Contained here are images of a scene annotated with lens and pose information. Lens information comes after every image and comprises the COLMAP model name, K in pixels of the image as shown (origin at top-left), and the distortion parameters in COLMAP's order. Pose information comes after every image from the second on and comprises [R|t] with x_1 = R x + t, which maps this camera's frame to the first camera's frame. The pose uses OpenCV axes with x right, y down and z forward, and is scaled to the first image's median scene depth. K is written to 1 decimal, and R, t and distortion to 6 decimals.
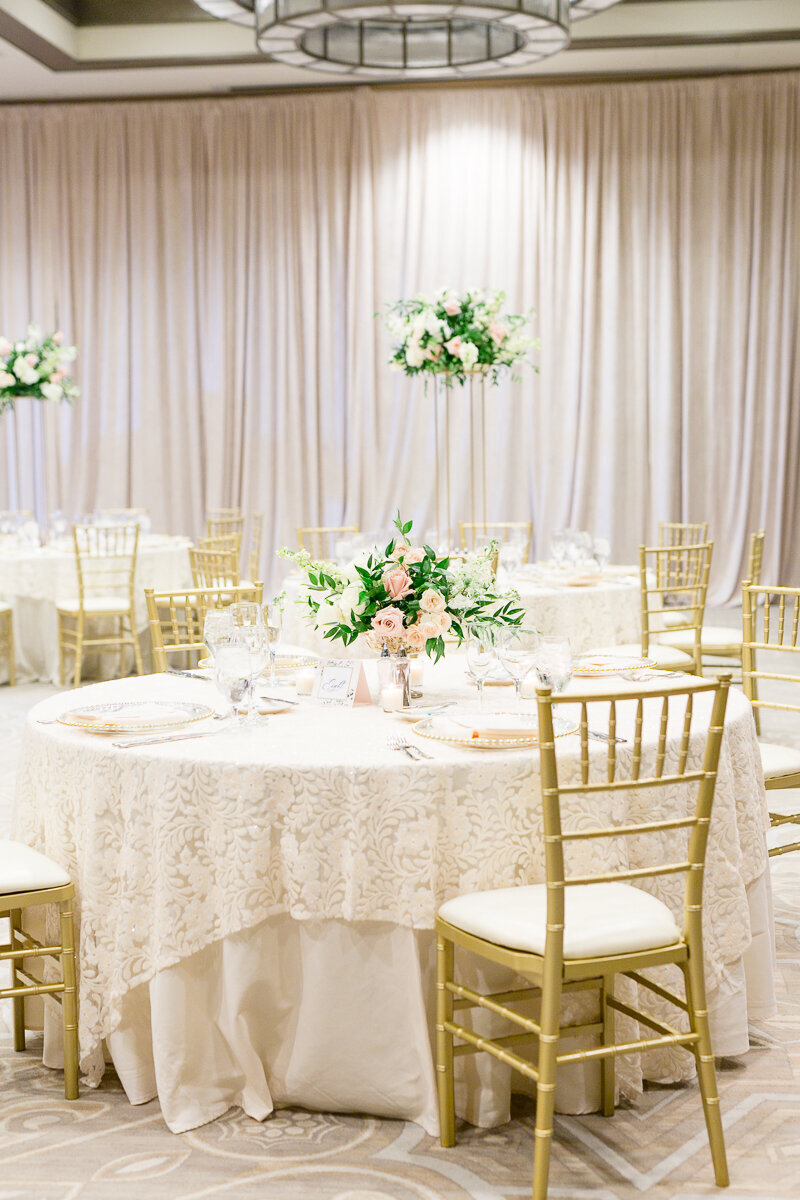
lens RADIAL K [[1793.3, 0, 400.0], [0, 1793.3, 600.0], [0, 0, 1]] dist [0.045595, -0.002586]
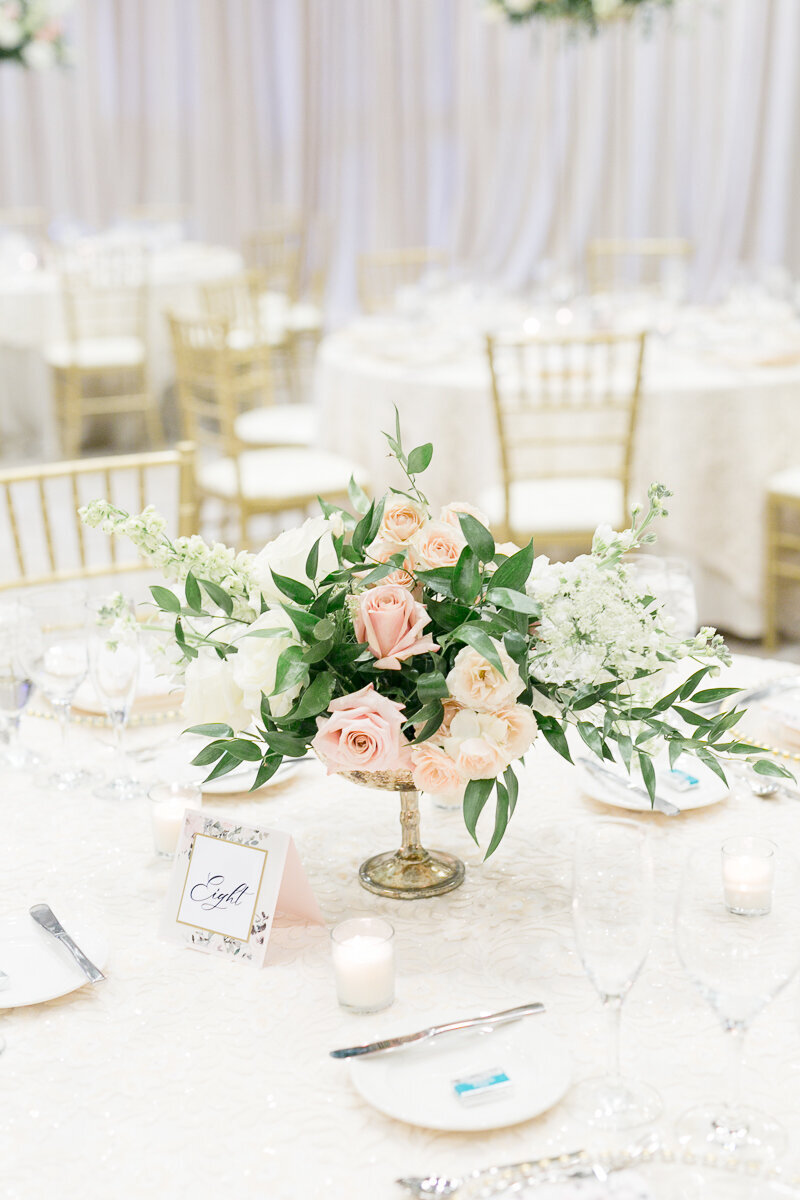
lens RADIAL K [[1793.3, 0, 400.0], [0, 1793.3, 600.0], [0, 0, 1]] dist [0.045595, -0.002586]
pose [[0.997252, 0.008027, -0.073654, 0.027493], [0.005511, 0.983325, 0.181772, -0.079240], [0.073885, -0.181678, 0.980578, 0.645942]]
